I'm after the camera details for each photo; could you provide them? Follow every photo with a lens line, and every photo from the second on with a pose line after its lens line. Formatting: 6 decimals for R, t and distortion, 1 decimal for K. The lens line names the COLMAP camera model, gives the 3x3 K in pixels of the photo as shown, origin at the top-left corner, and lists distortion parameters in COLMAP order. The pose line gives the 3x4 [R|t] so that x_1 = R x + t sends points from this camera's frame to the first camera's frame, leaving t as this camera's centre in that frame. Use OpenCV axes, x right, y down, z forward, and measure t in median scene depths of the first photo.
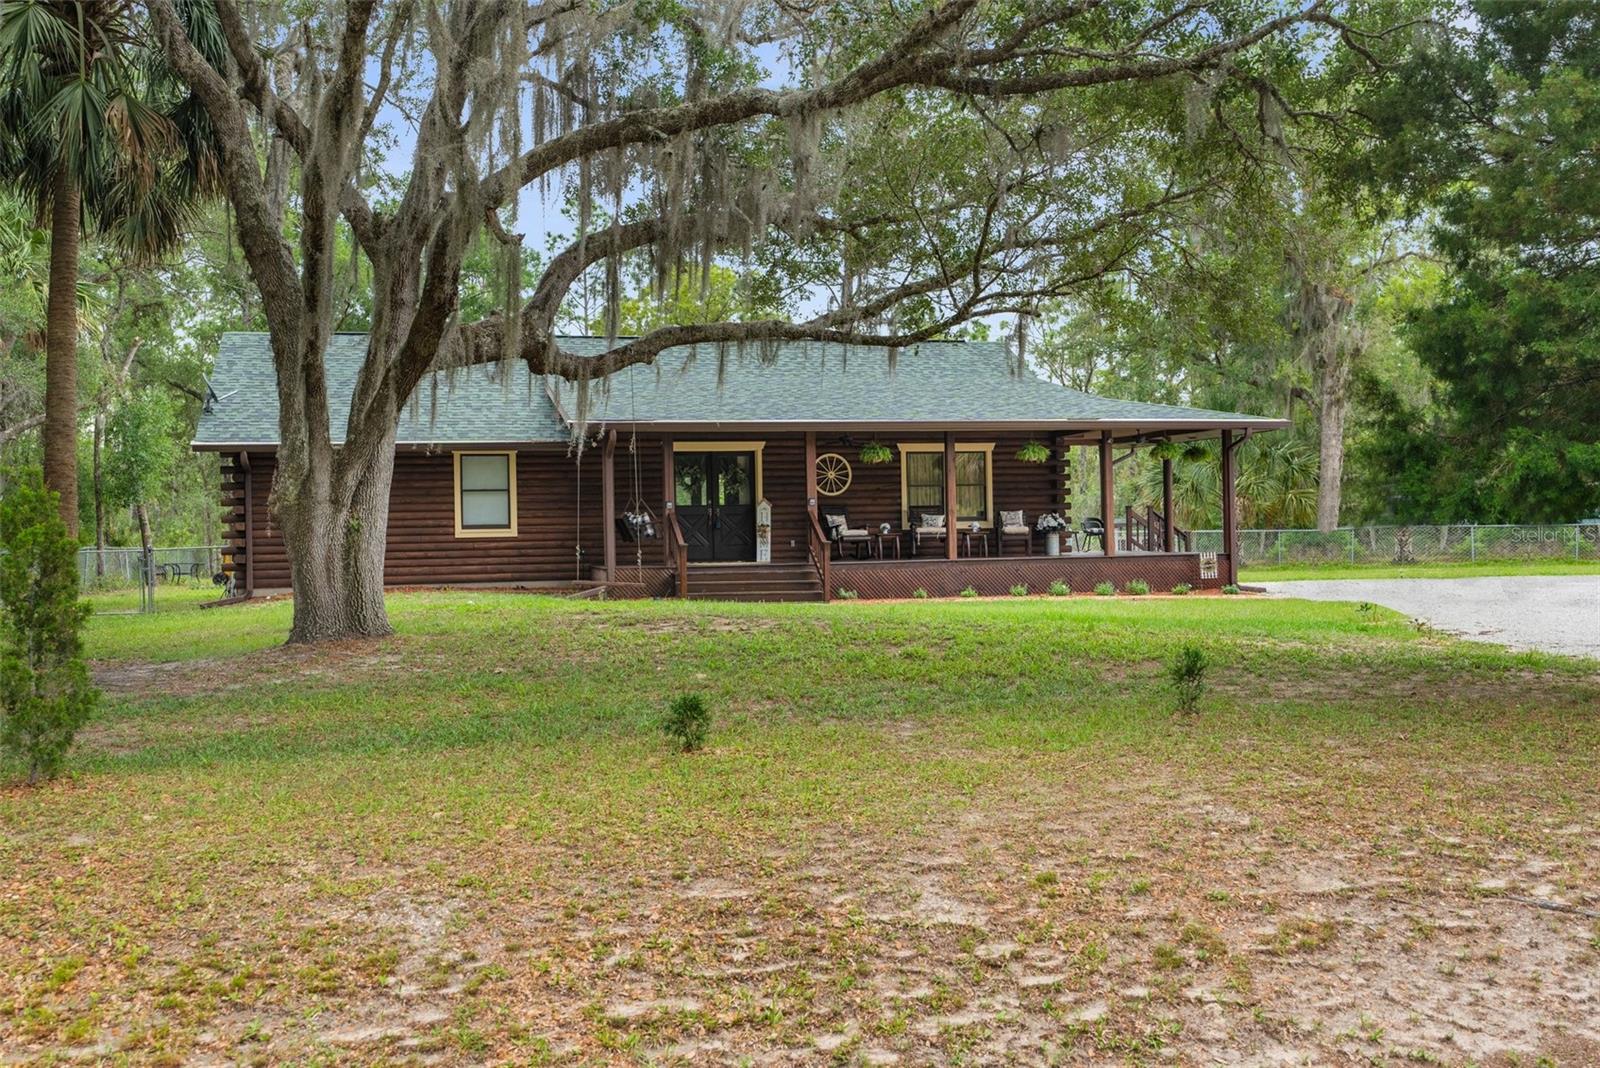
lens RADIAL K [[1558.3, 0, 799.9], [0, 1558.3, 531.7], [0, 0, 1]] dist [0.003150, 0.000000]
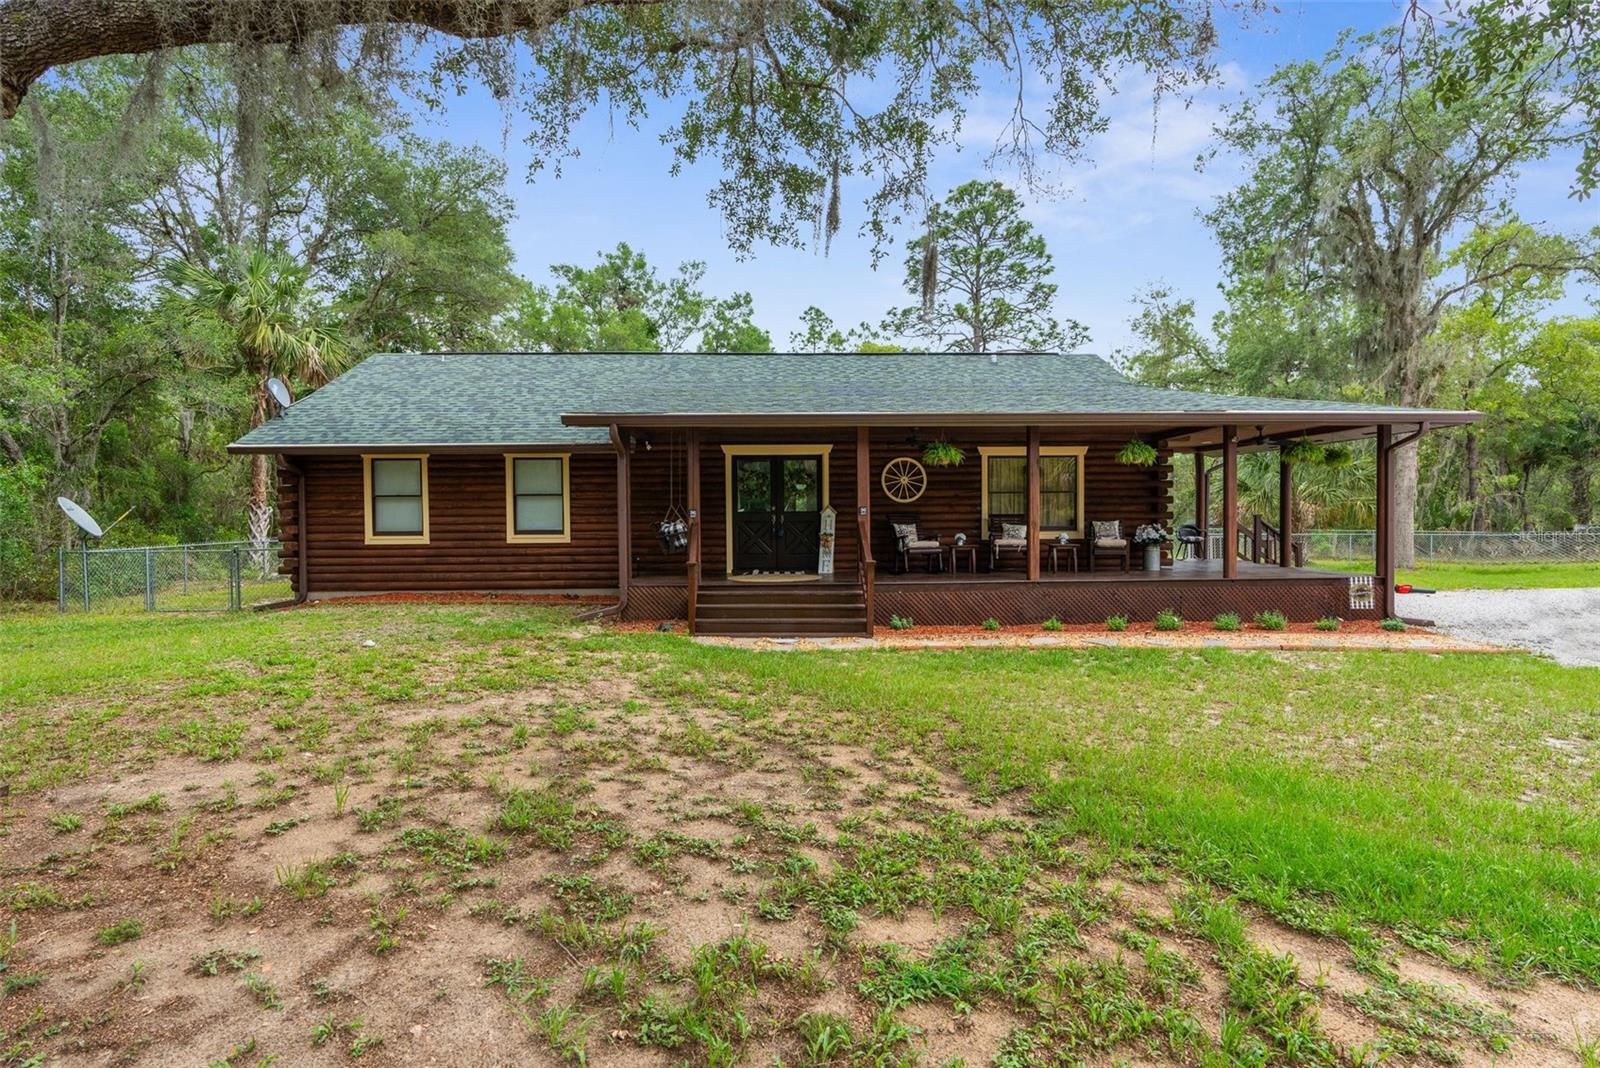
lens RADIAL K [[807.7, 0, 804.0], [0, 807.7, 532.3], [0, 0, 1]] dist [-0.006529, 0.001246]
pose [[0.978844, 0.015678, -0.204008, 0.063067], [-0.011124, 0.999663, 0.023448, -0.016613], [0.204307, -0.020682, 0.978688, 0.531103]]
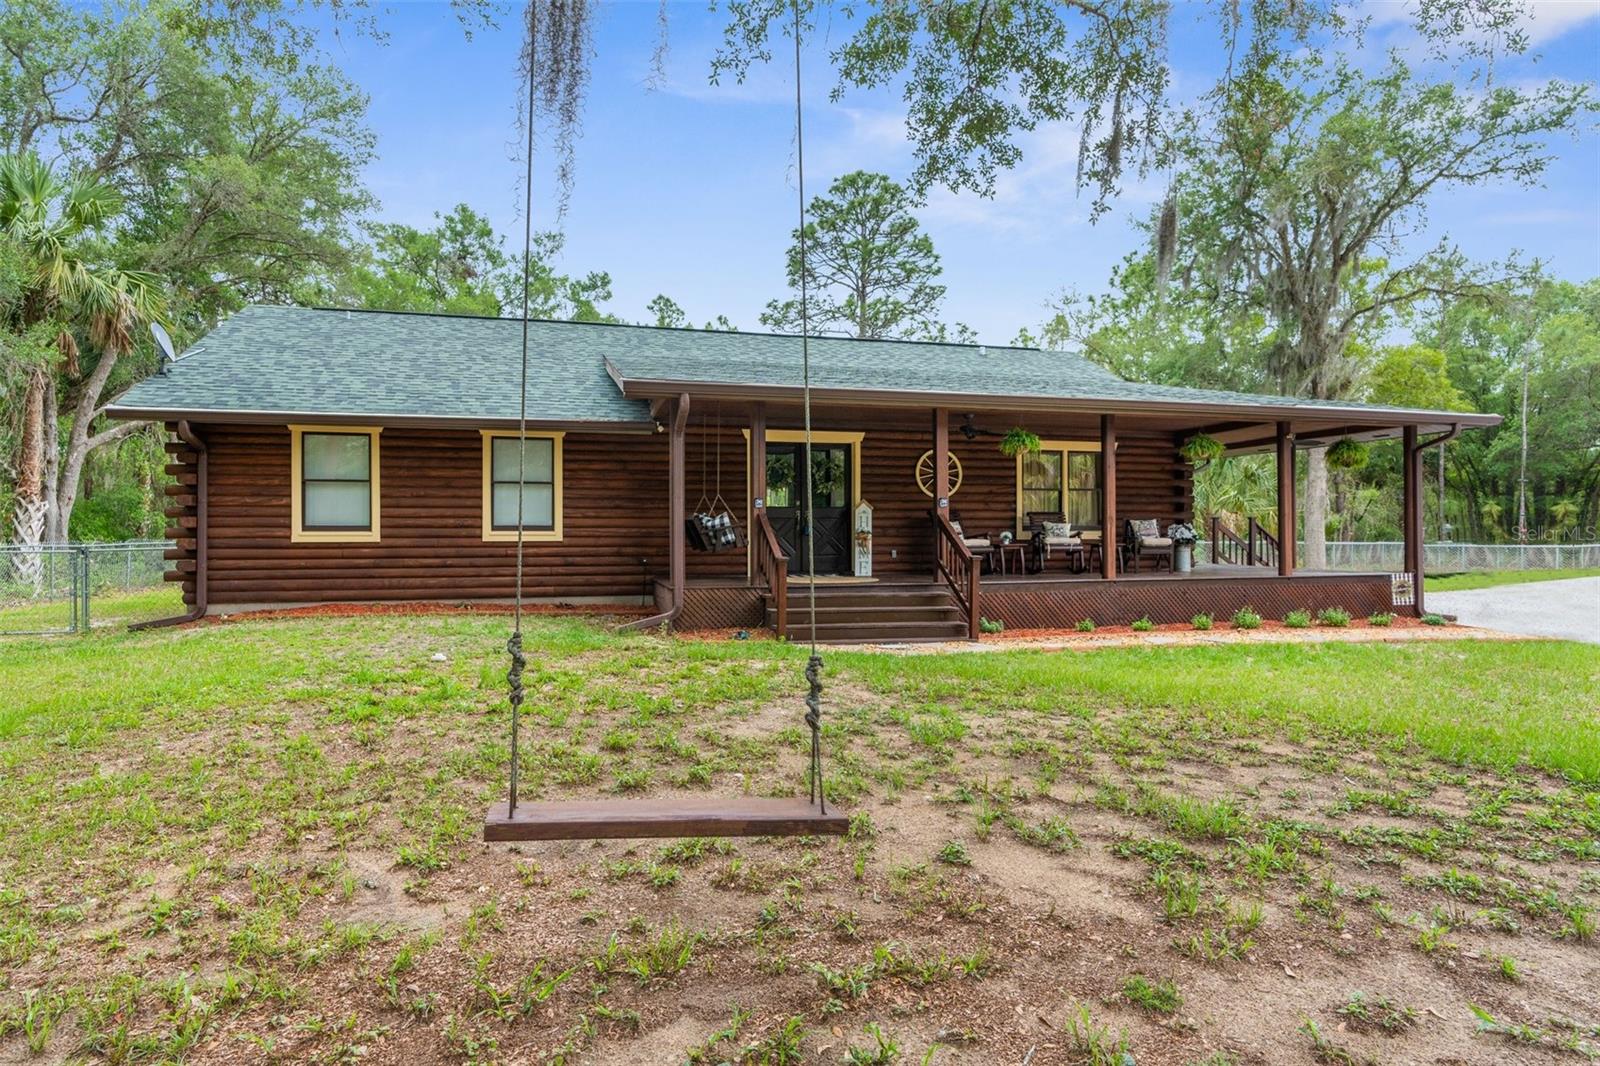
lens RADIAL K [[885.2, 0, 800.8], [0, 885.2, 526.5], [0, 0, 1]] dist [-0.004306, 0.000258]
pose [[0.999733, 0.016669, 0.015987, -0.065223], [-0.016546, 0.999833, -0.007806, -0.002778], [-0.016114, 0.007540, 0.999842, 0.535763]]
